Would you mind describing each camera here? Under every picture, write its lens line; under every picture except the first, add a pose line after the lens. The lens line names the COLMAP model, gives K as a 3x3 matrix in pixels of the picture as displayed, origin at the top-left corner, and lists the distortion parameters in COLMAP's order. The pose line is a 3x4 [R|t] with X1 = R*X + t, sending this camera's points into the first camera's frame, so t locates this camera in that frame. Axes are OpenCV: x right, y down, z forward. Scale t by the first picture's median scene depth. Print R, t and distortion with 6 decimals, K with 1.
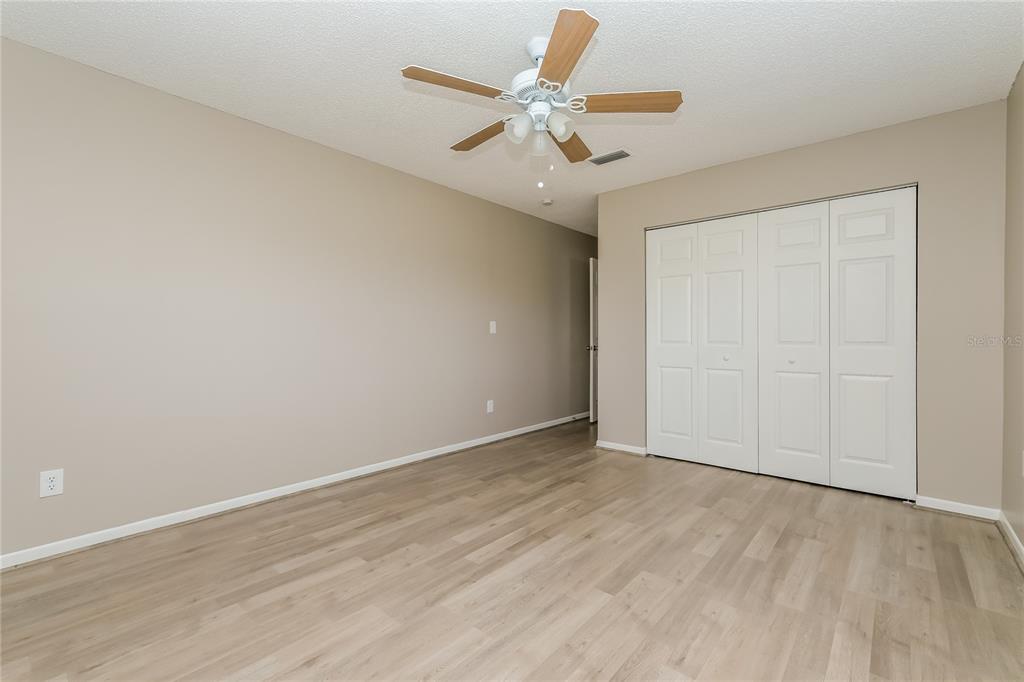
lens RADIAL K [[444.4, 0, 512.0], [0, 444.4, 341.0], [0, 0, 1]] dist [-0.019798, -0.000072]
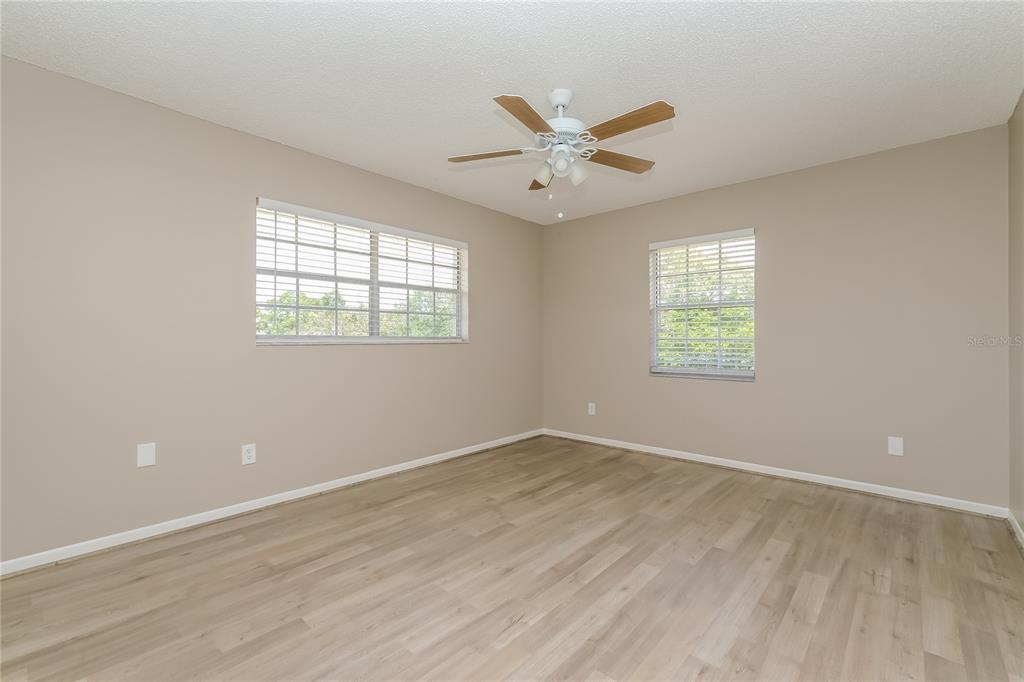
lens RADIAL K [[444.4, 0, 512.0], [0, 444.4, 341.0], [0, 0, 1]] dist [-0.019798, -0.000072]
pose [[-0.999934, -0.000185, 0.011520, 0.162732], [-0.000011, 0.999886, 0.015115, -0.036277], [-0.011521, 0.015114, -0.999819, 1.982197]]
